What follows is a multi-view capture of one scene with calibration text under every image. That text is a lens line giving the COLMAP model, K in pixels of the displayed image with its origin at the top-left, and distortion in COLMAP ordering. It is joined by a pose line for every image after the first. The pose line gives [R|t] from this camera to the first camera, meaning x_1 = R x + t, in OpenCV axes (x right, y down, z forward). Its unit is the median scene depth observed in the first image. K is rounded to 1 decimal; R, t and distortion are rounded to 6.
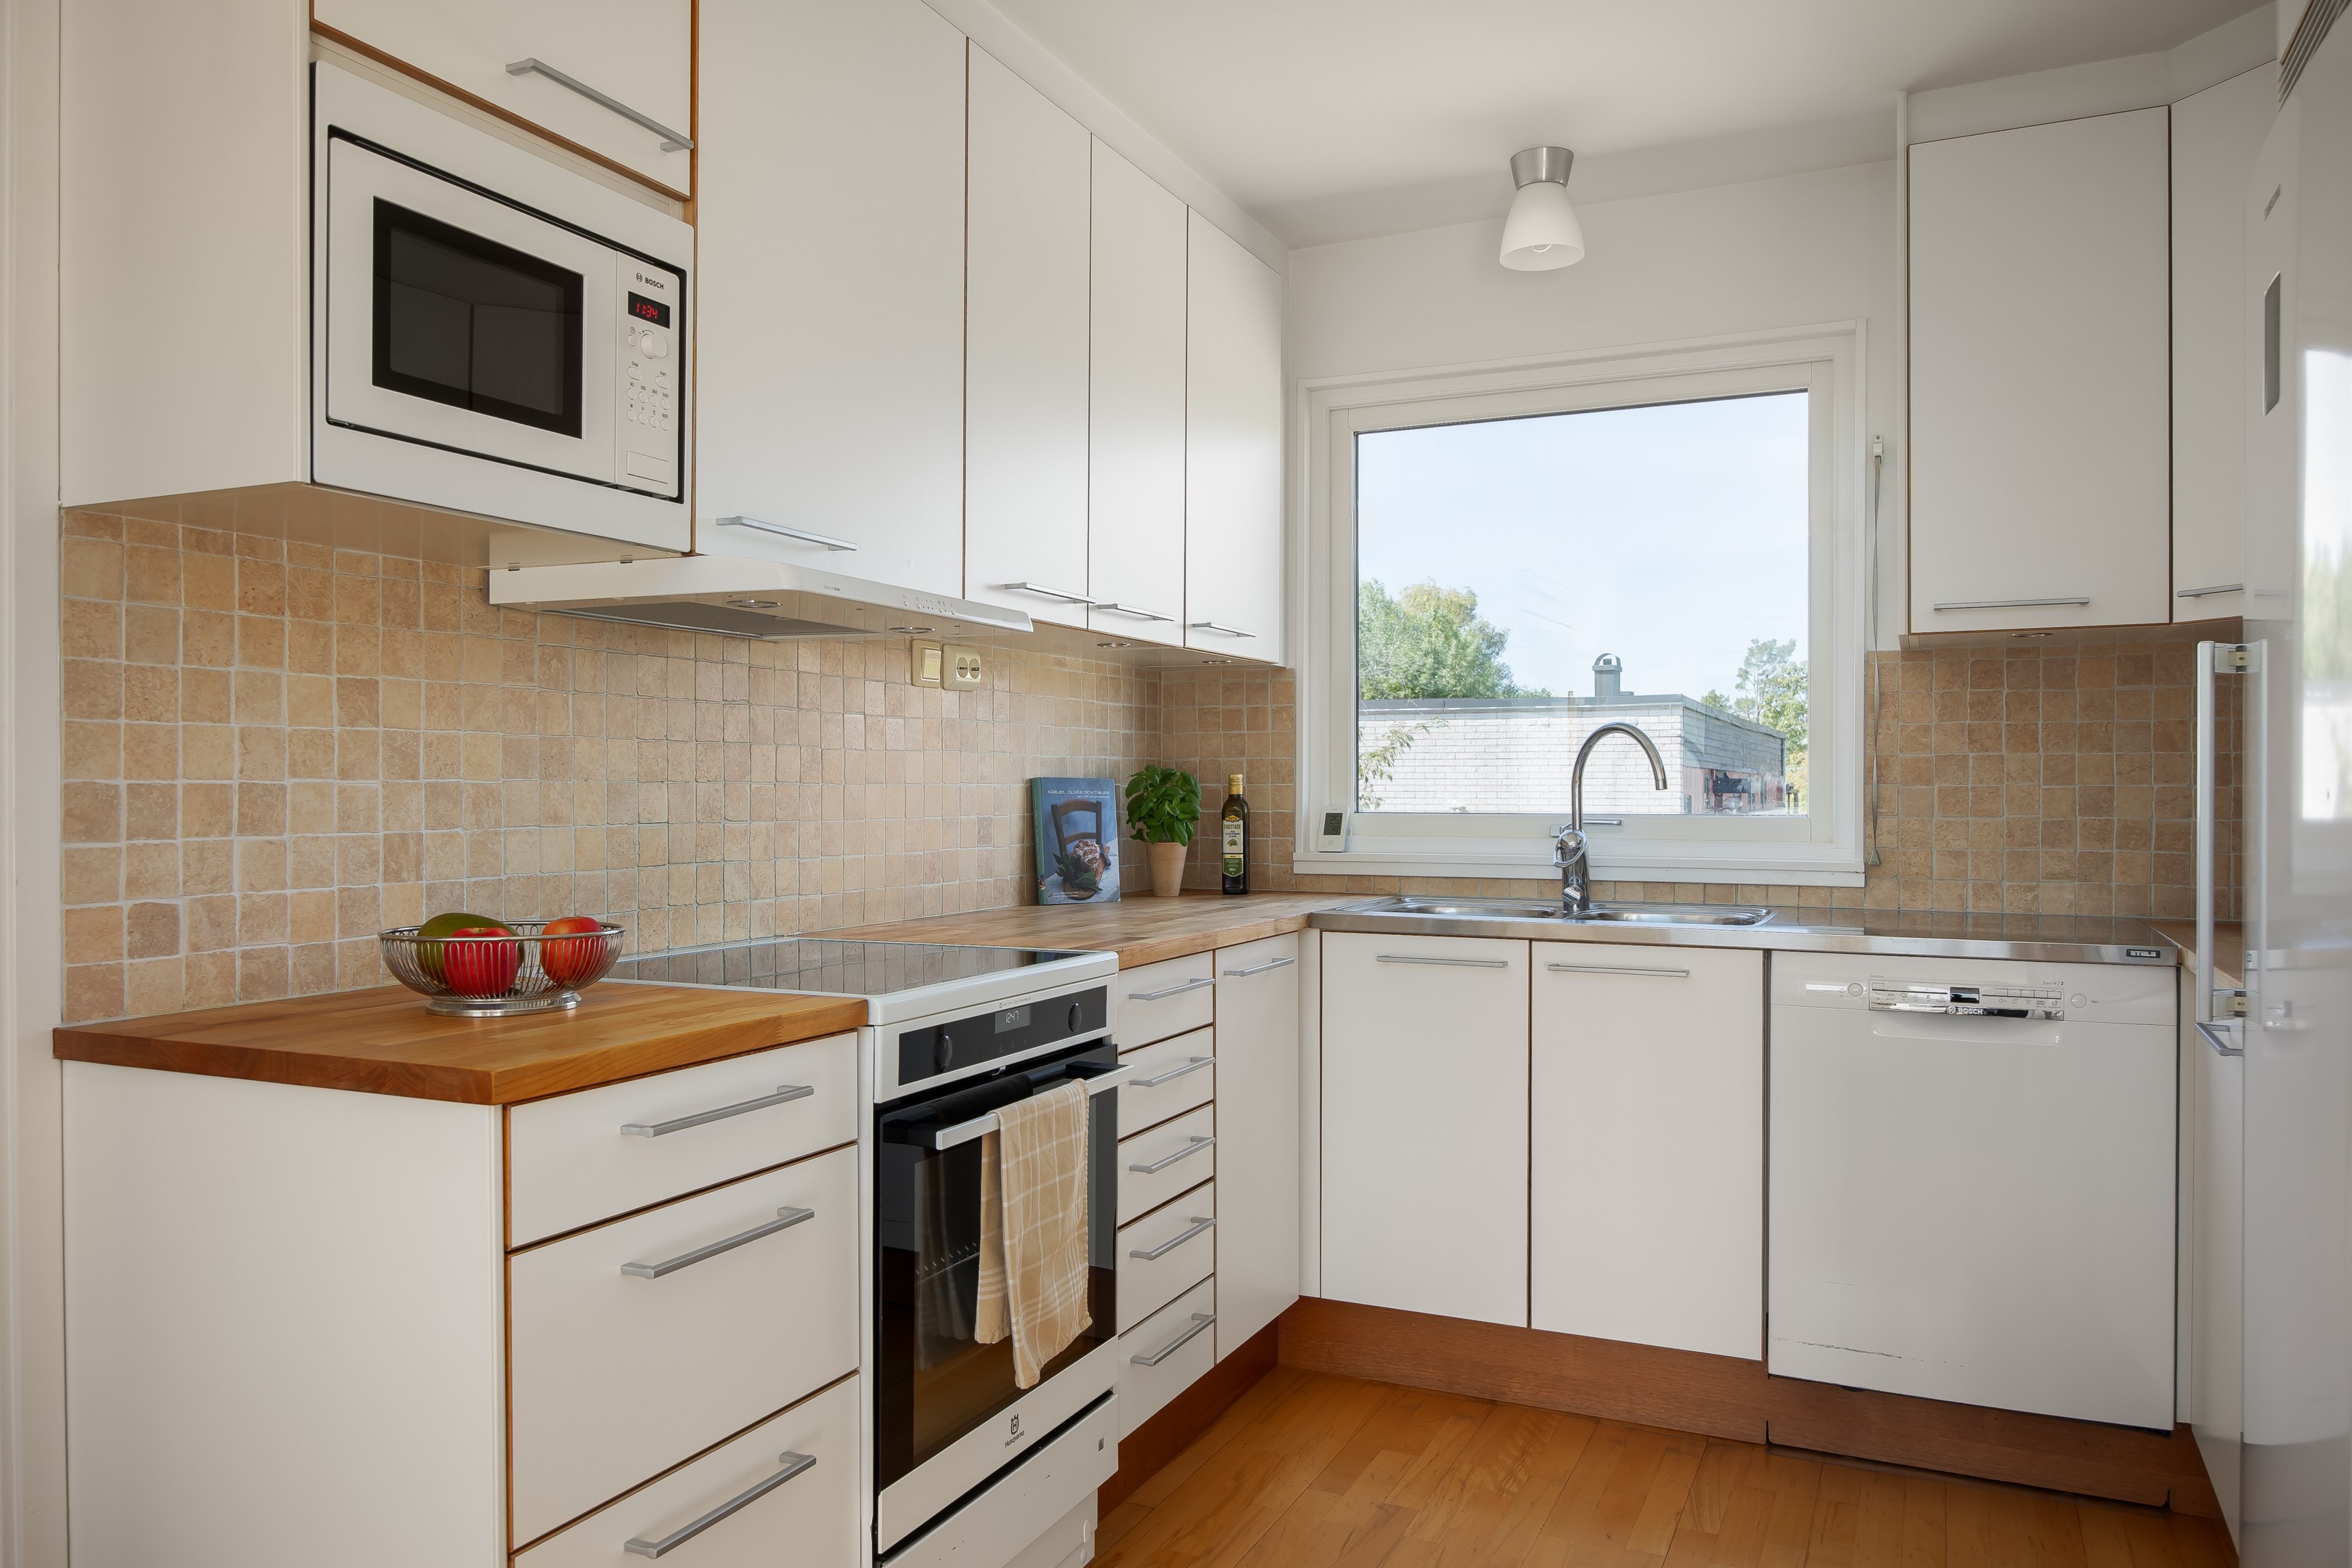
lens RADIAL K [[1665.3, 0, 1169.0], [0, 1665.3, 805.8], [0, 0, 1]] dist [-0.001303, 0.004580]
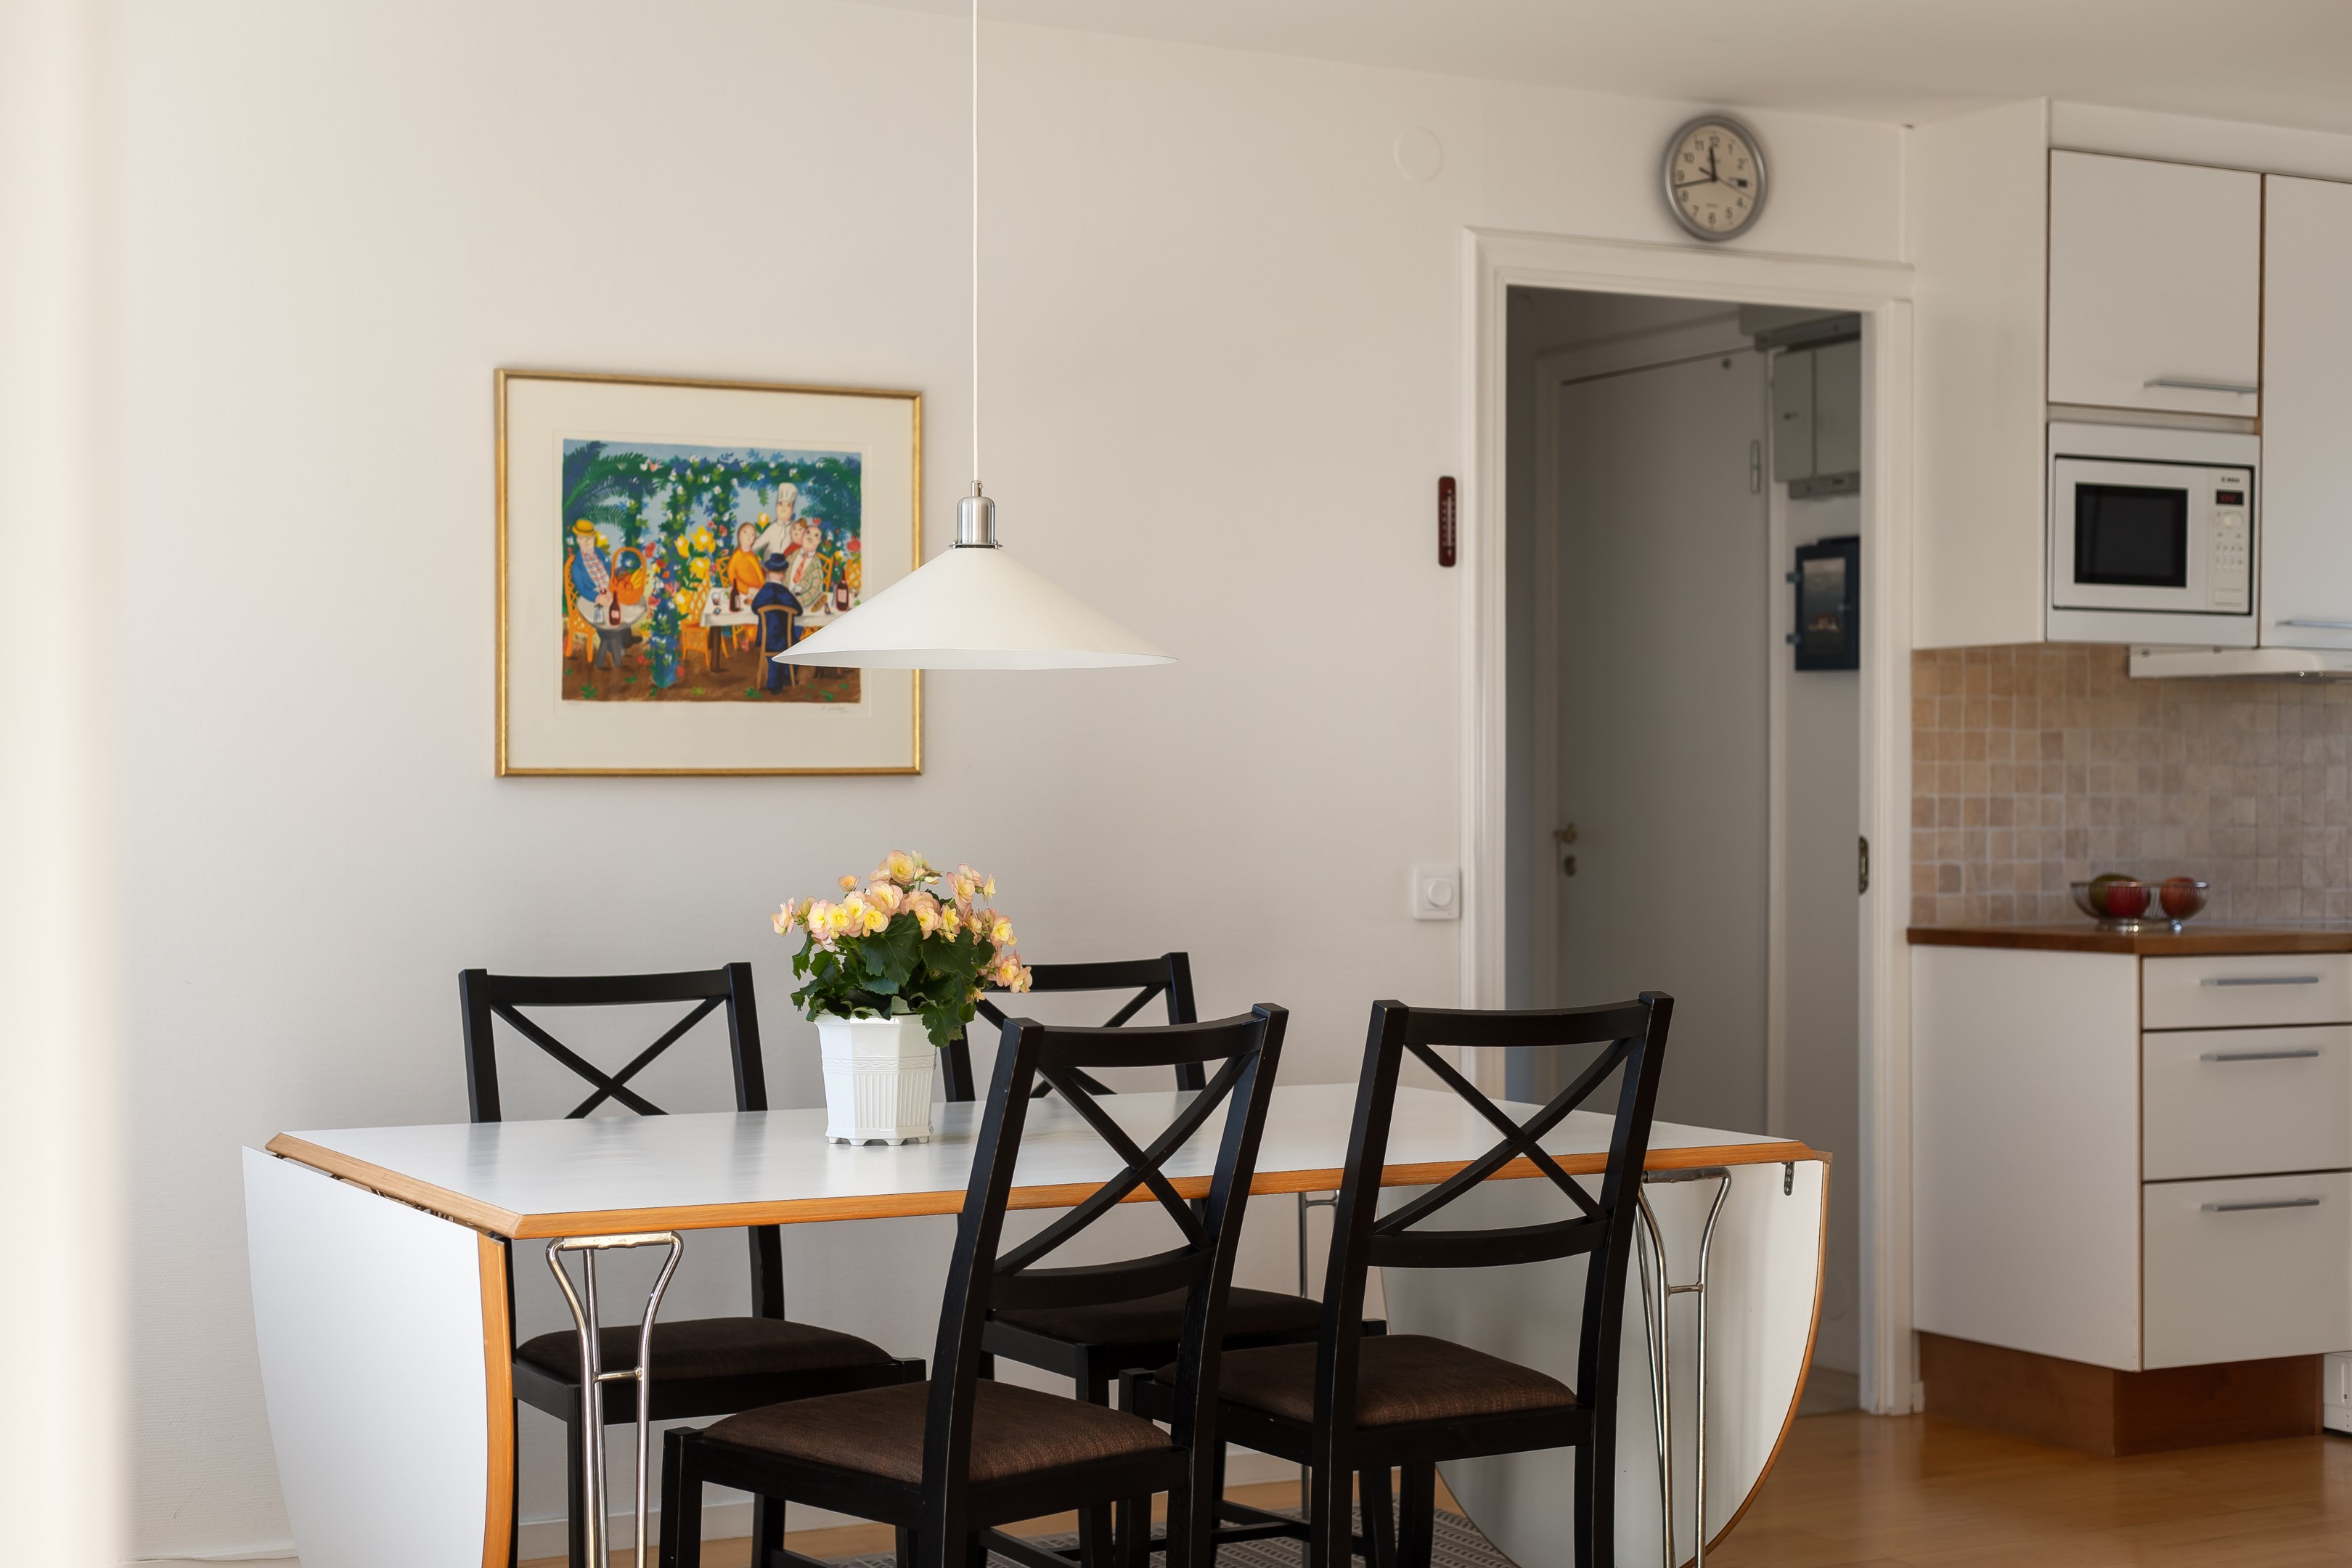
lens RADIAL K [[3480.0, 0, 1175.0], [0, 3480.0, 846.3], [0, 0, 1]] dist [0.022118, 0.021052]
pose [[0.800111, 0.004283, -0.599836, 0.672205], [-0.005346, 0.999986, 0.000009, 0.030623], [0.599828, 0.003199, 0.800123, -1.729654]]
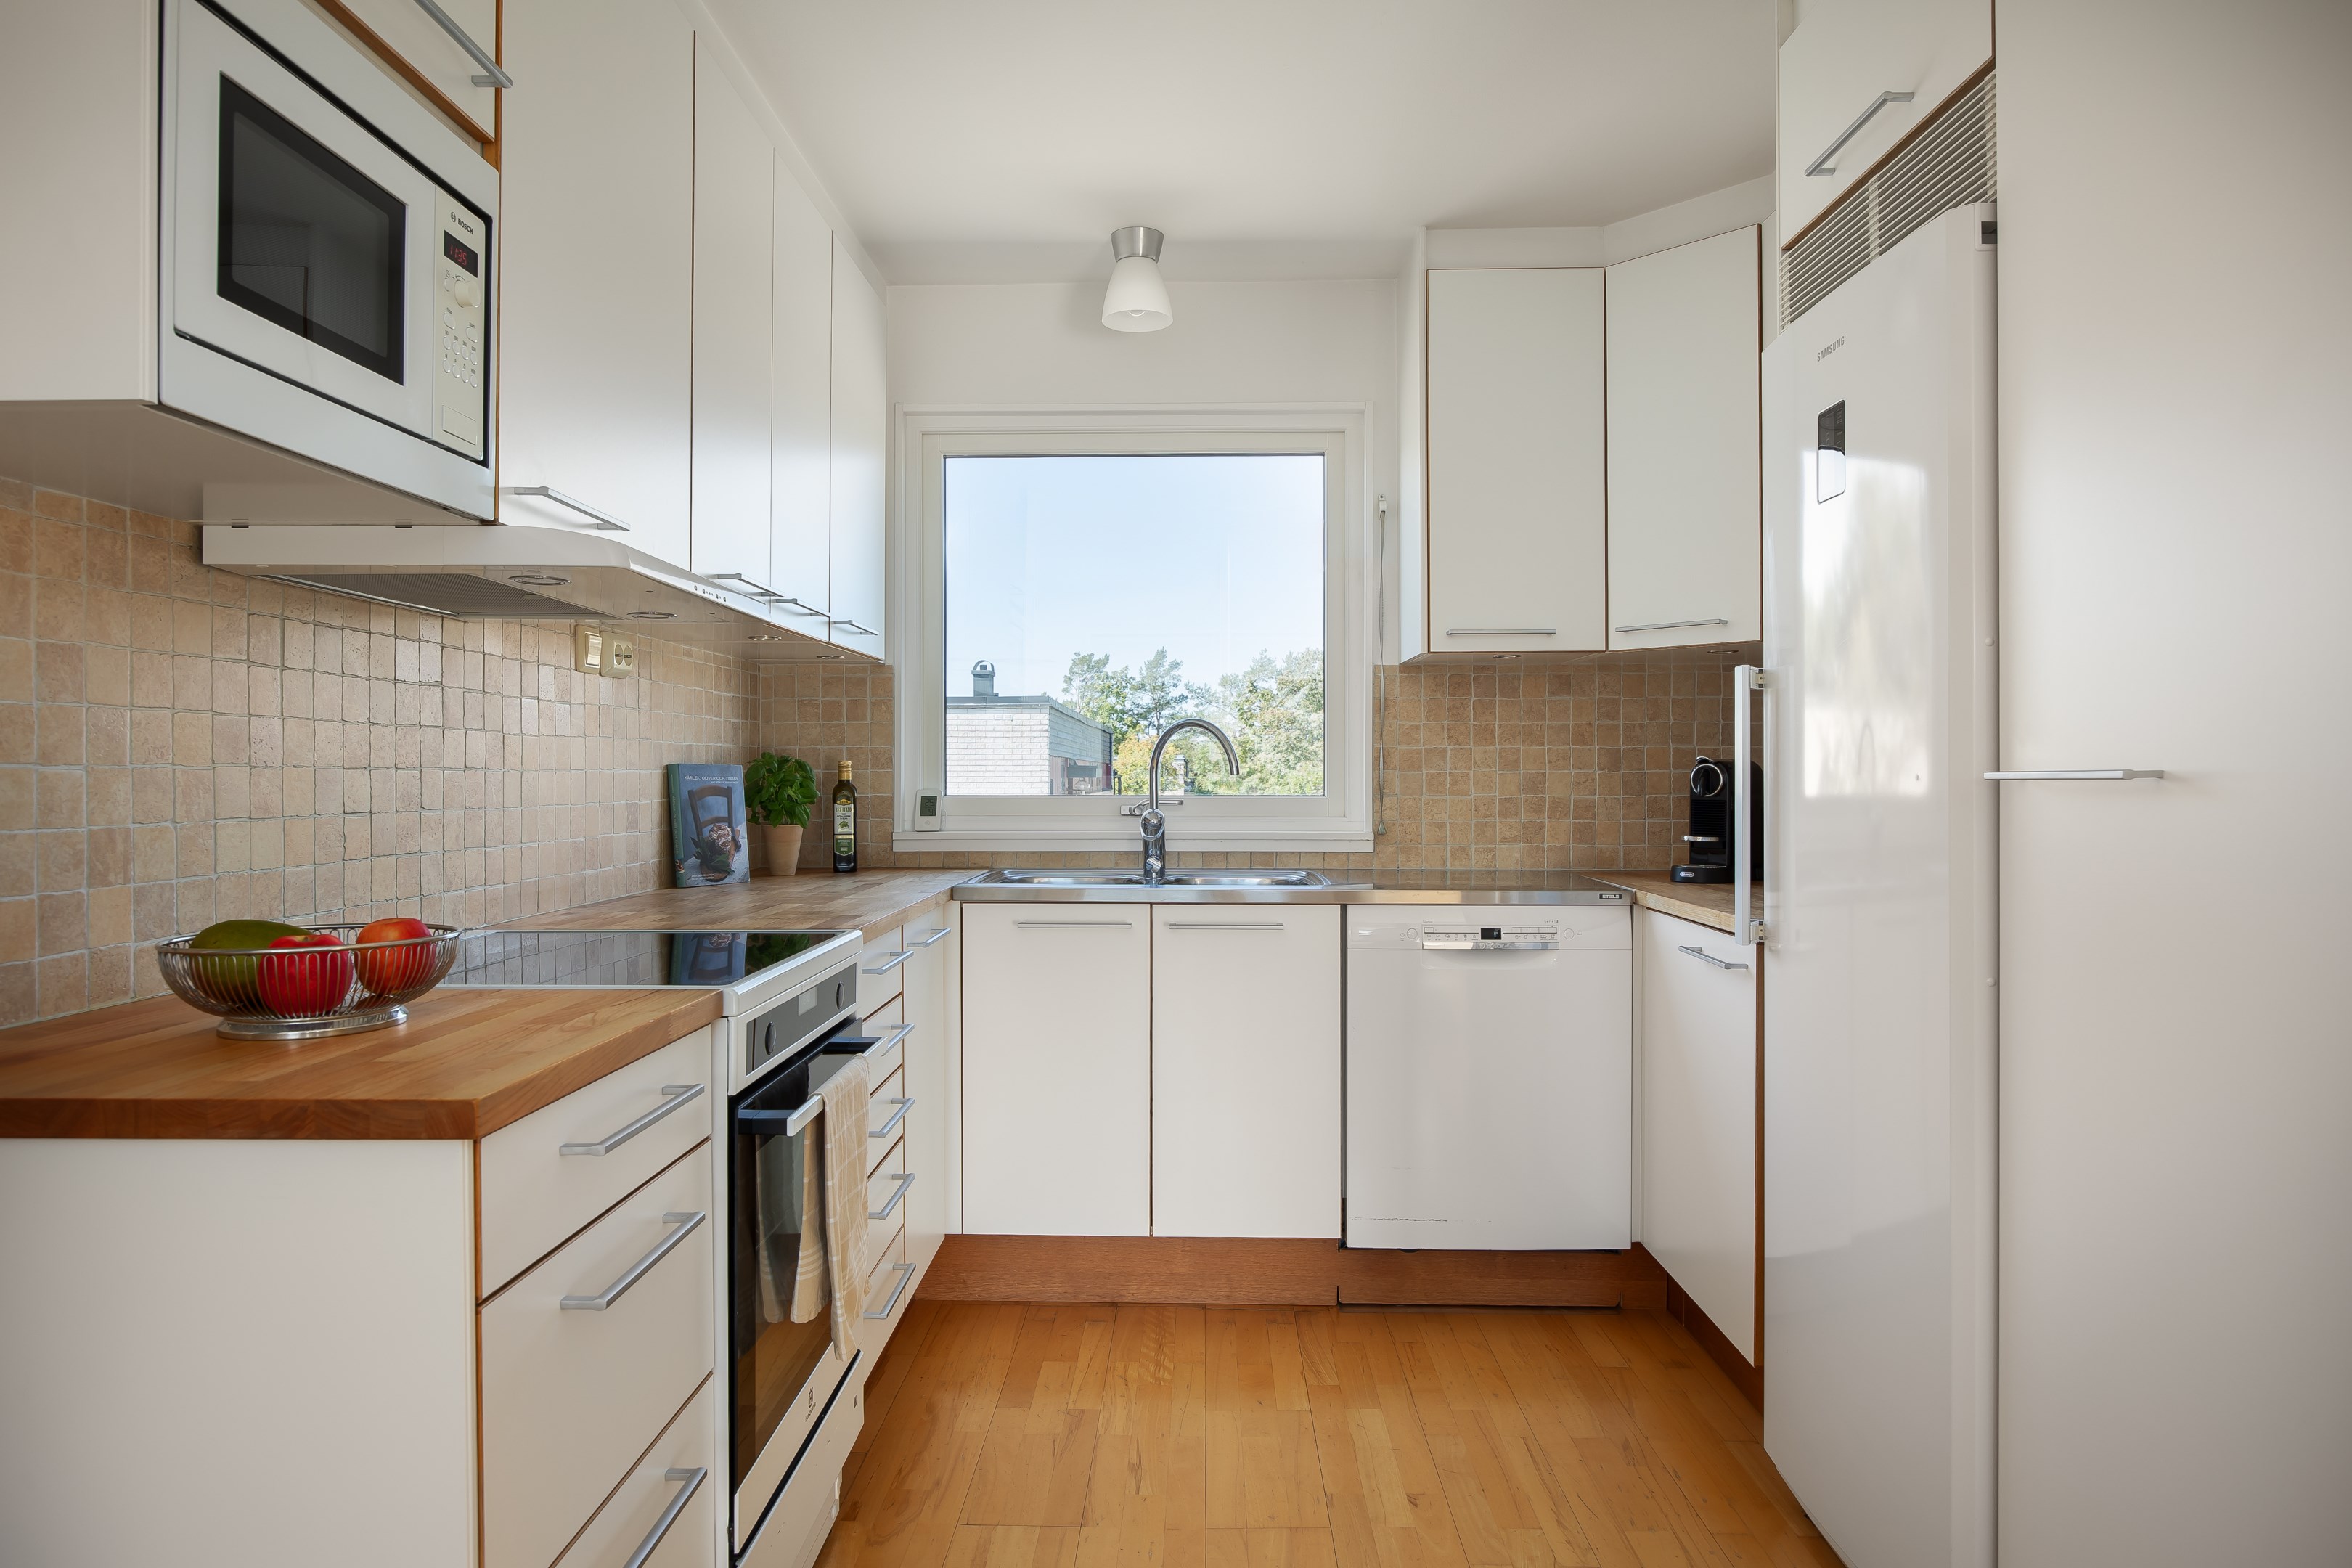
lens RADIAL K [[1427.5, 0, 1176.0], [0, 1427.5, 784.0], [0, 0, 1]] dist [-0.005189, -0.000179]
pose [[0.913726, -0.004118, 0.406310, -0.207587], [0.005496, 0.999982, -0.002225, -0.001233], [-0.406294, 0.004266, 0.913733, 0.093944]]
